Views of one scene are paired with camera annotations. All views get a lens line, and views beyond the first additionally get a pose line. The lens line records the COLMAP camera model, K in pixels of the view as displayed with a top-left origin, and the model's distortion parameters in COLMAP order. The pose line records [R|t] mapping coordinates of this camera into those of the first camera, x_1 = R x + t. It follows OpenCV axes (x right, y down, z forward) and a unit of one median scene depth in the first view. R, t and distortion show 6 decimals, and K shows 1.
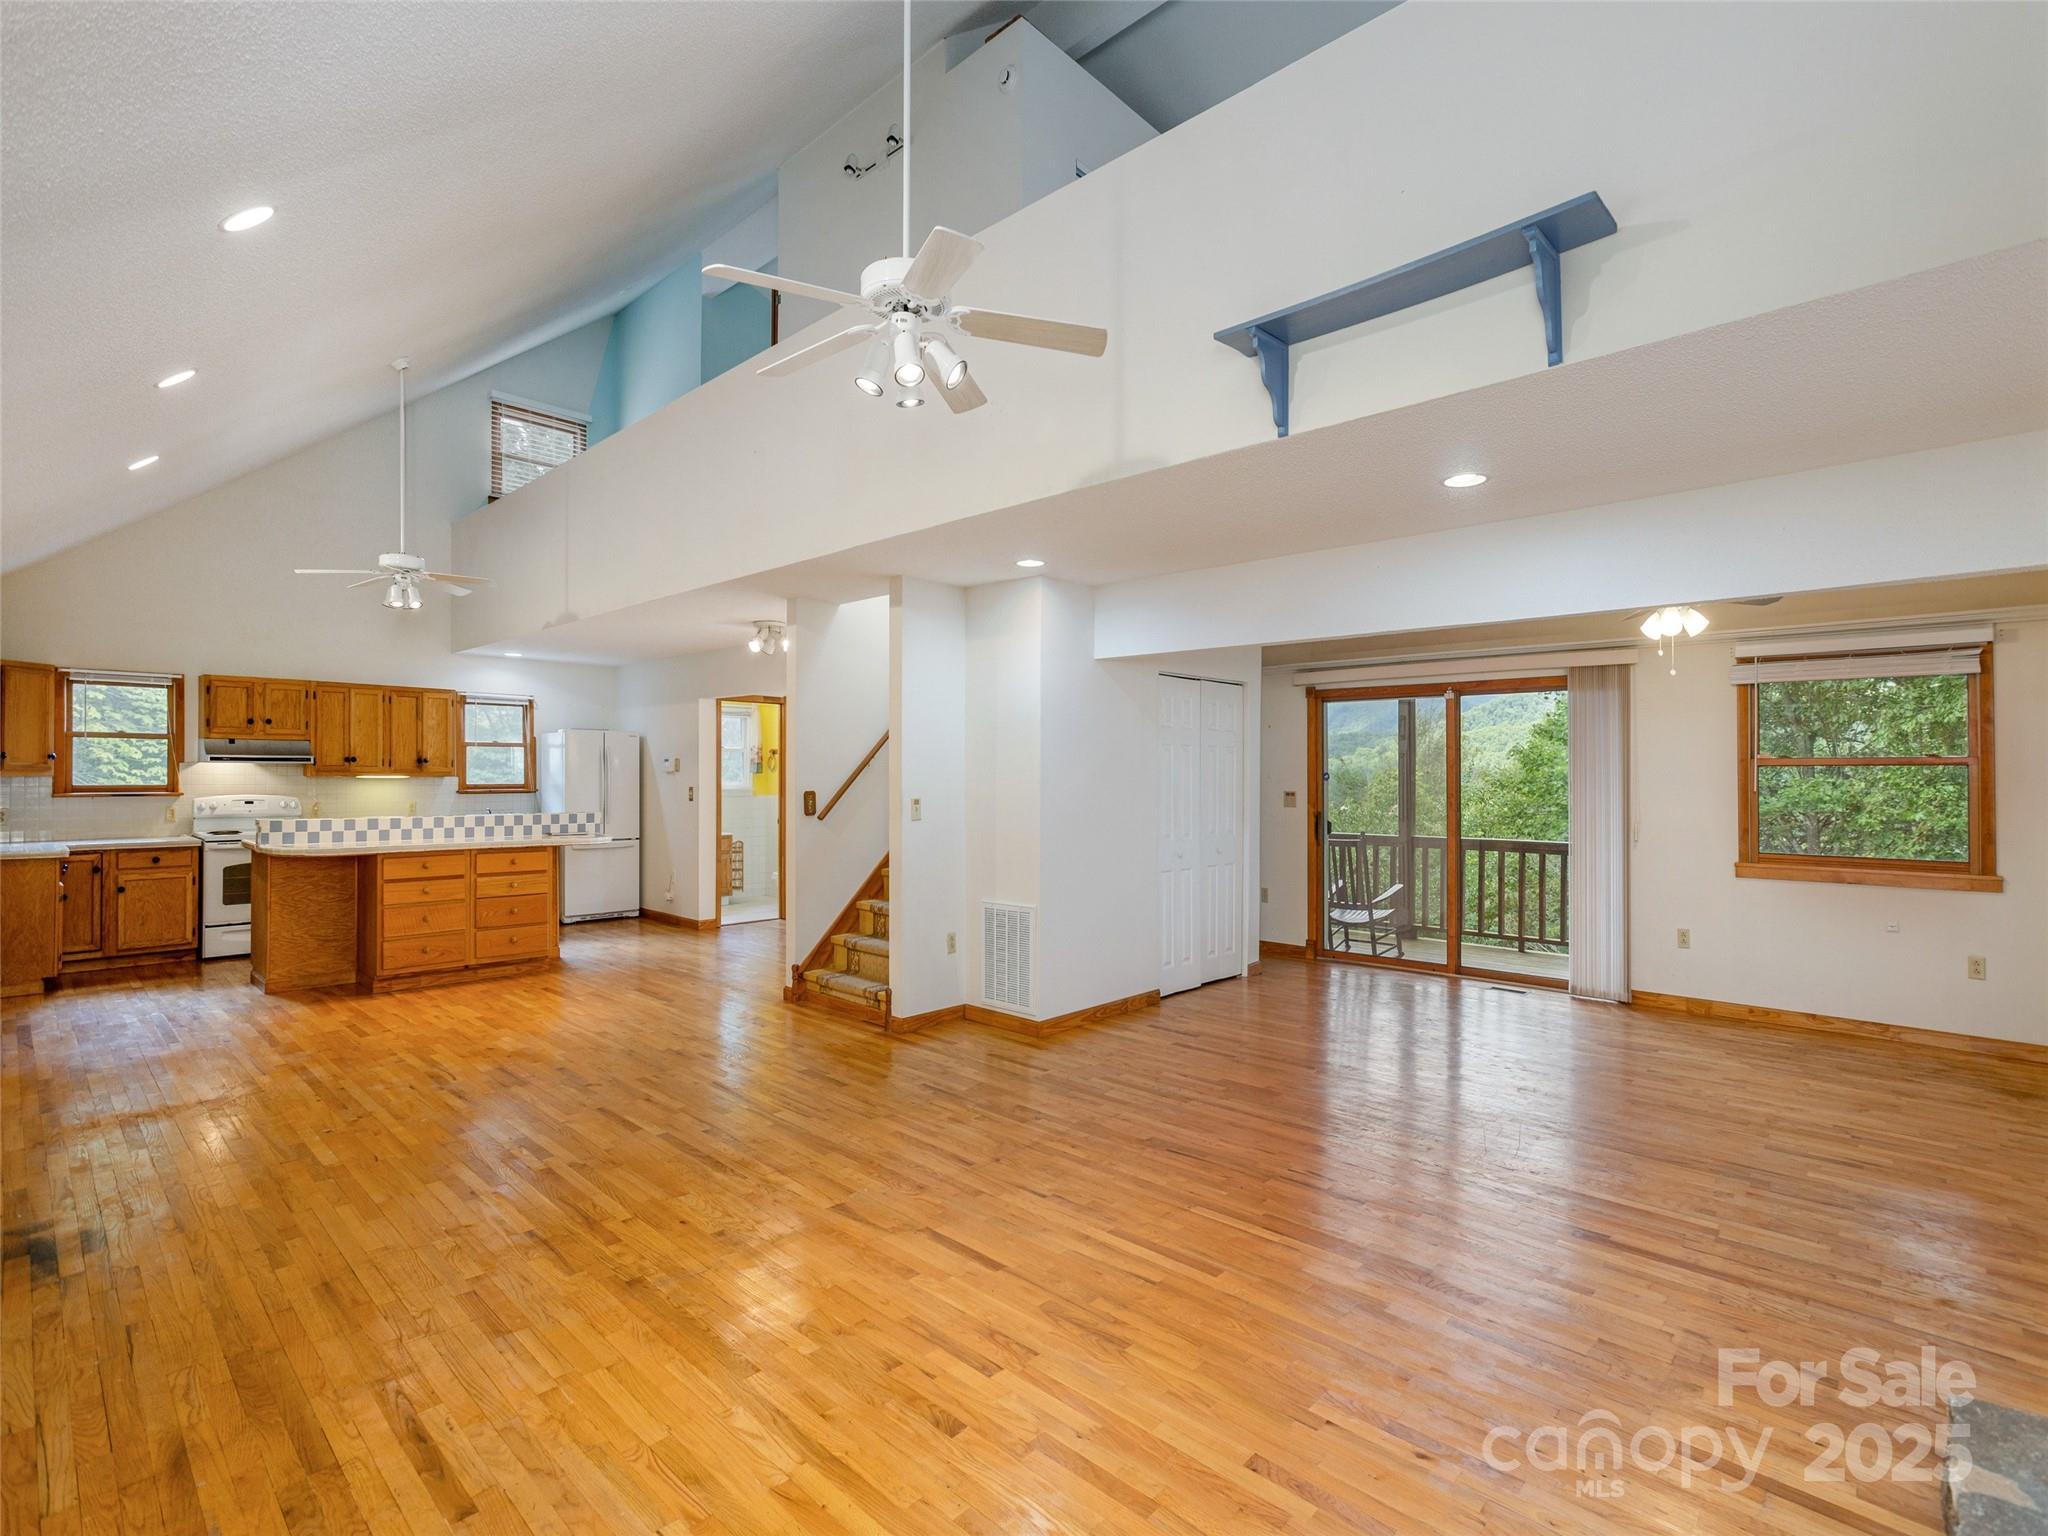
lens RADIAL K [[969.3, 0, 1024.0], [0, 969.3, 768.0], [0, 0, 1]] dist [-0.032196, 0.016028]
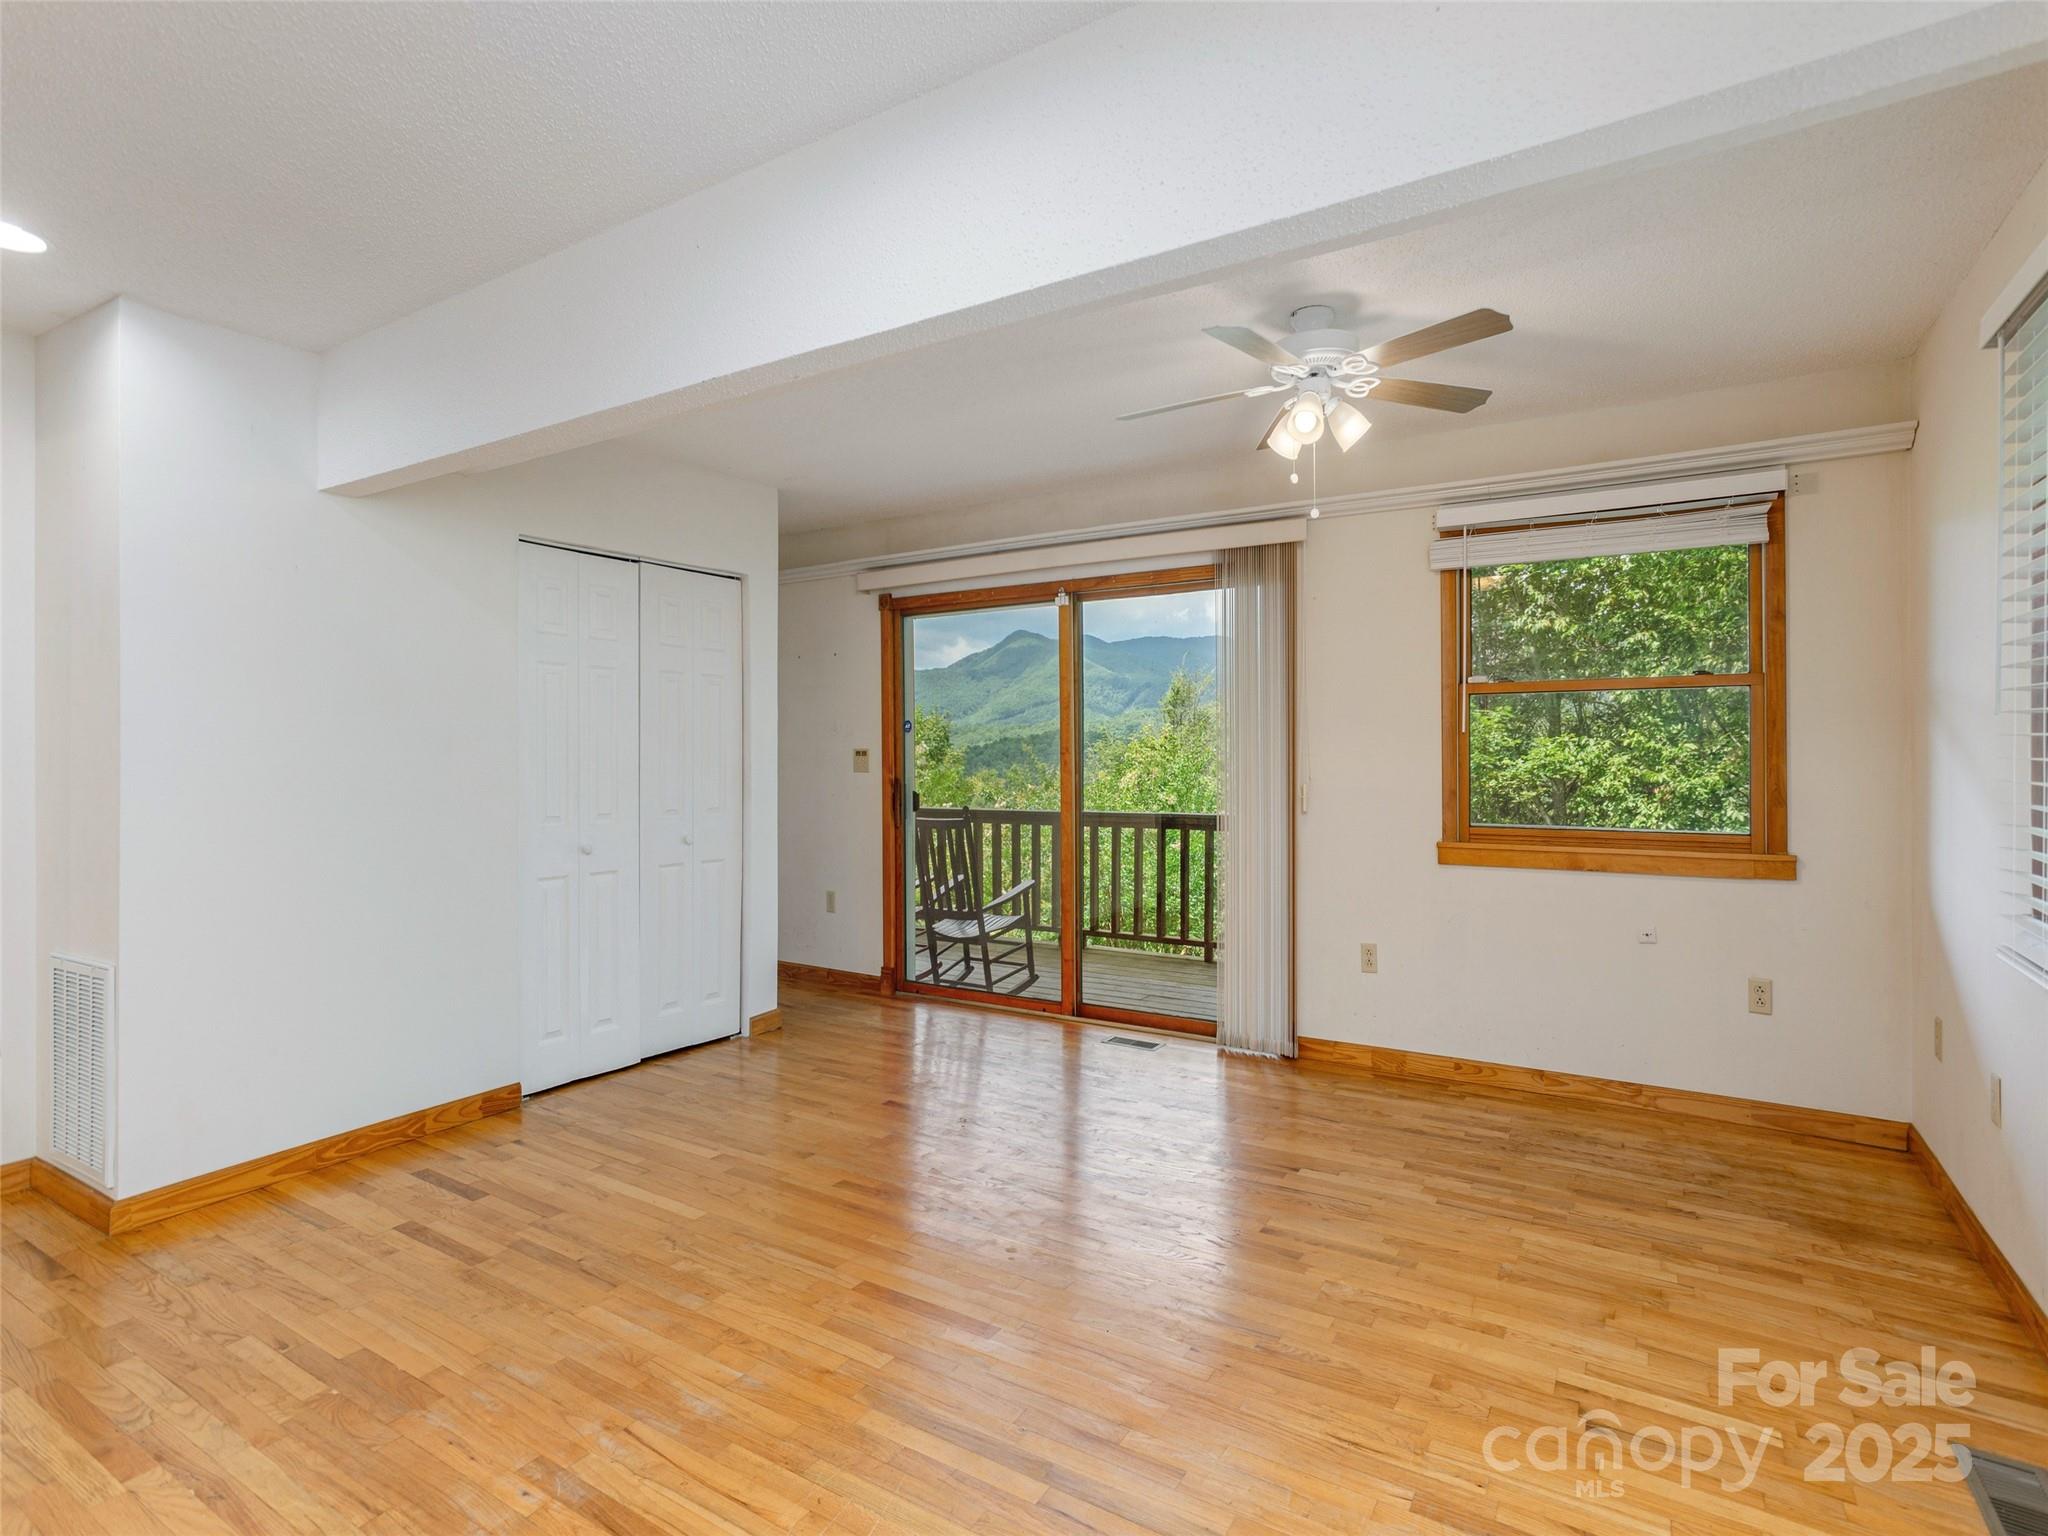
lens RADIAL K [[969.3, 0, 1024.0], [0, 969.3, 768.0], [0, 0, 1]] dist [-0.032196, 0.016028]
pose [[0.984493, -0.011872, 0.175023, 0.391887], [0.008421, 0.999756, 0.020444, 0.036156], [-0.175222, -0.018653, 0.984352, 0.448907]]
